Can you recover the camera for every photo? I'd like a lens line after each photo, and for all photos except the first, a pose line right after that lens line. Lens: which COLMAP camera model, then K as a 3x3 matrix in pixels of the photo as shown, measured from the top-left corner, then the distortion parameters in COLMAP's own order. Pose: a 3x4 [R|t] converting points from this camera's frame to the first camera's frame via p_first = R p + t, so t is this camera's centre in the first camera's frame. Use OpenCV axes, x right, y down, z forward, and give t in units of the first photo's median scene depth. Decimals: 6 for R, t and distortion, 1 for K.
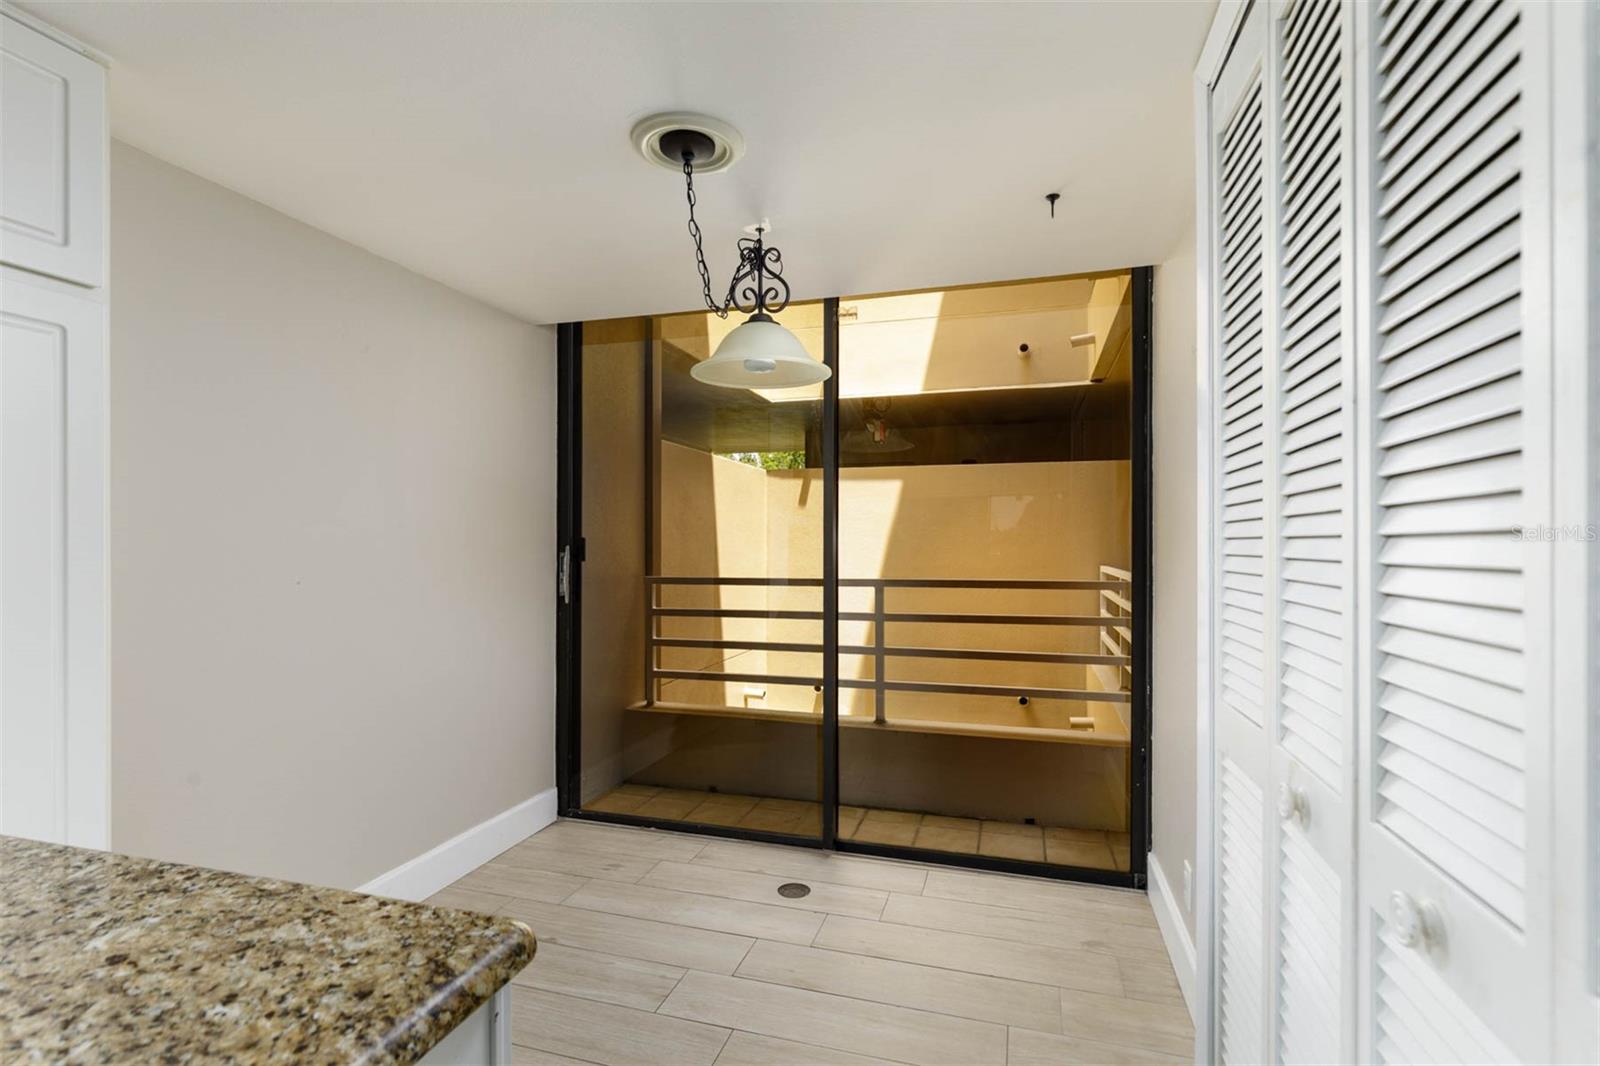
lens RADIAL K [[752.2, 0, 800.0], [0, 752.2, 533.0], [0, 0, 1]] dist [-0.000477, 0.000488]
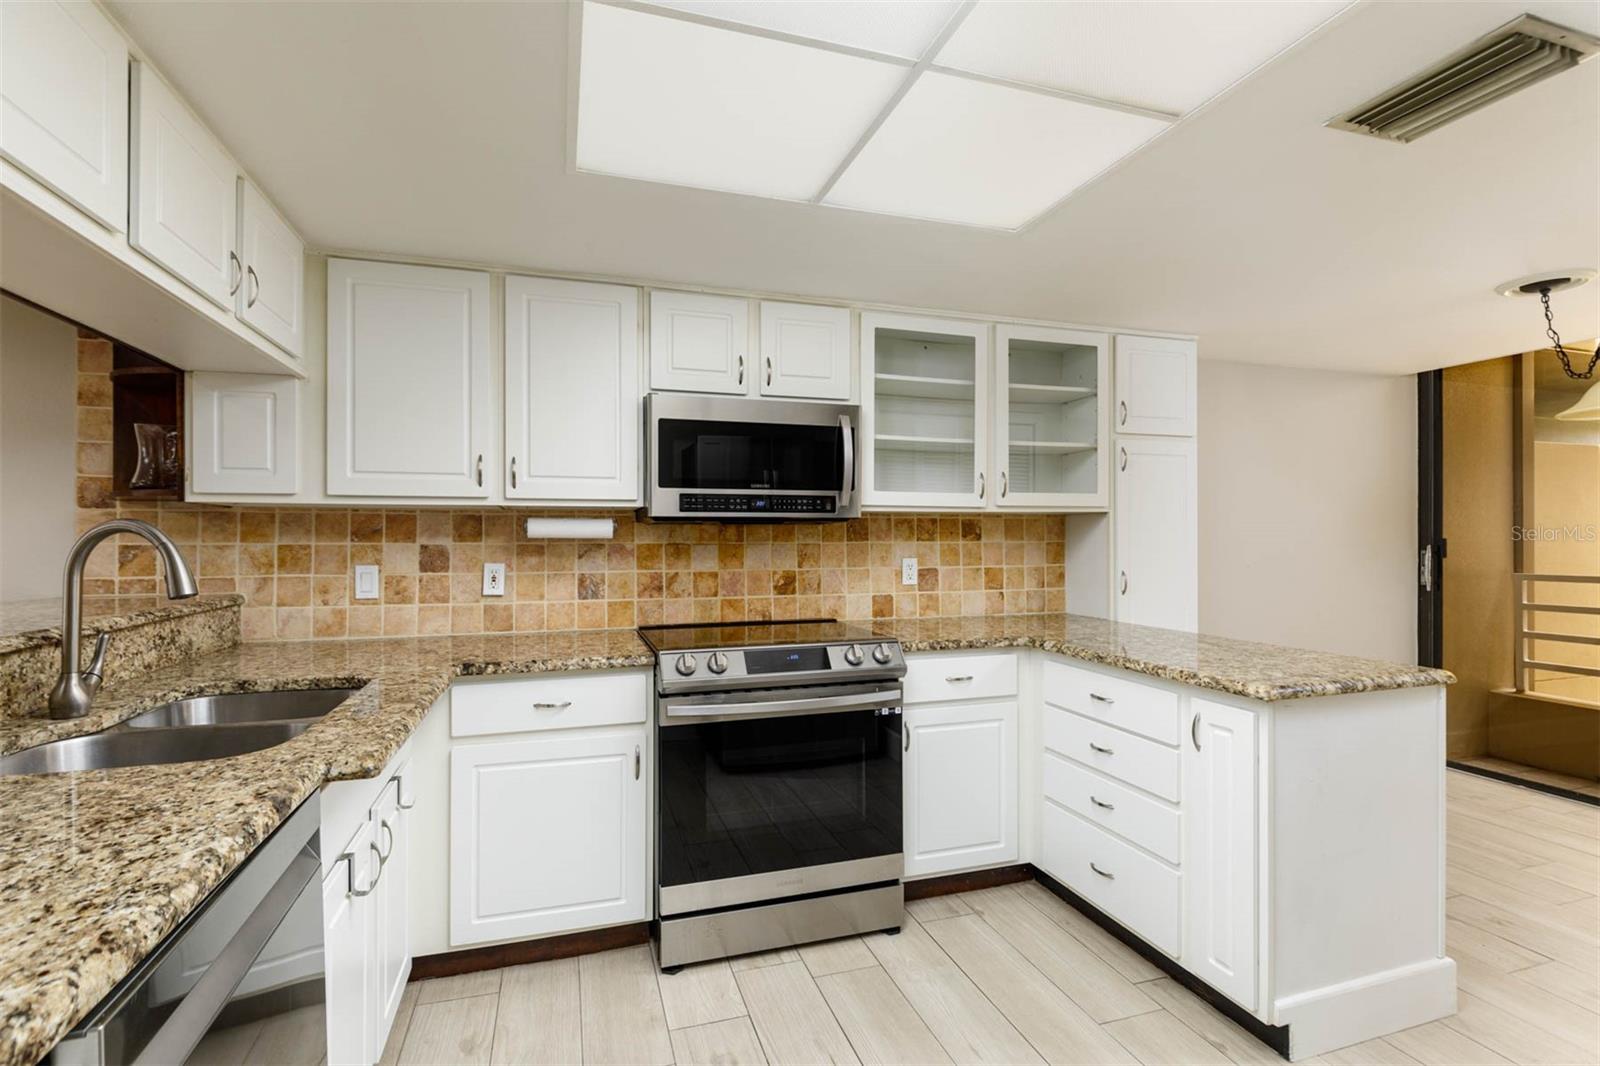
lens RADIAL K [[752.2, 0, 800.0], [0, 752.2, 533.0], [0, 0, 1]] dist [-0.000477, 0.000488]
pose [[0.568355, -0.002265, -0.822780, 0.168401], [0.016515, 0.999826, 0.008656, -0.041736], [0.822618, -0.018508, 0.568294, -0.758843]]
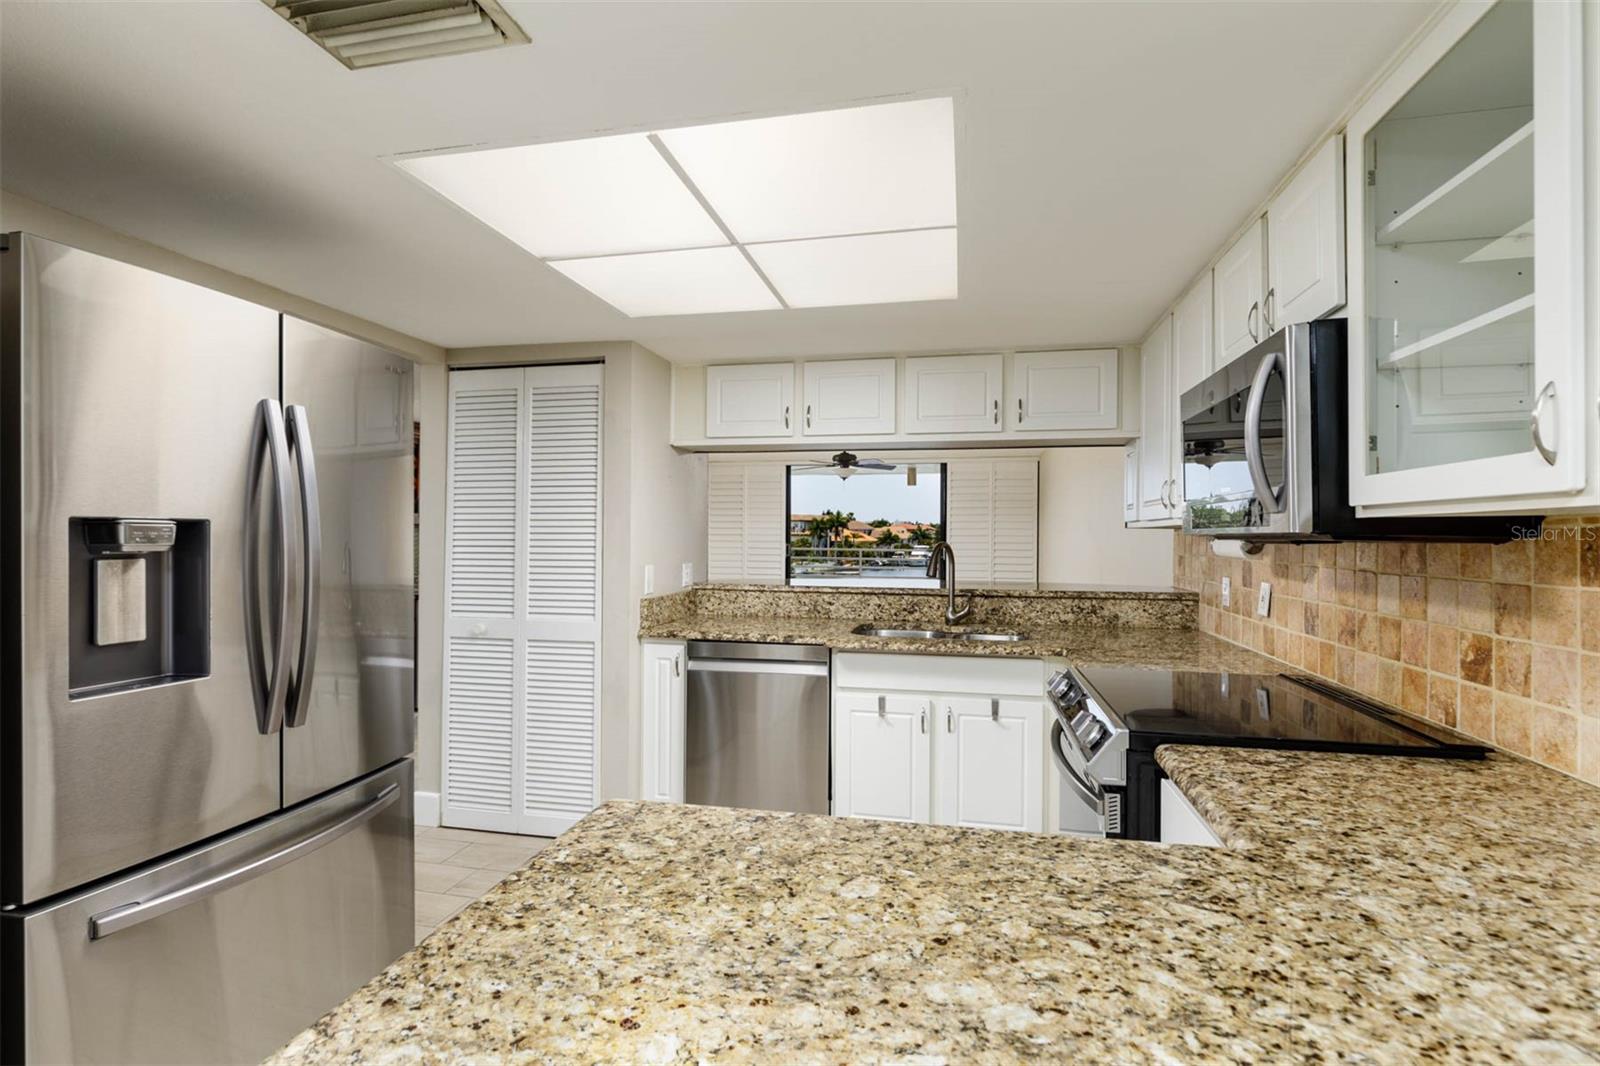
lens RADIAL K [[752.2, 0, 800.0], [0, 752.2, 533.0], [0, 0, 1]] dist [-0.000477, 0.000488]
pose [[-0.997133, -0.006258, -0.075413, -0.289737], [-0.004245, 0.999631, -0.026820, -0.033407], [0.075553, -0.026423, -0.996792, 0.578112]]
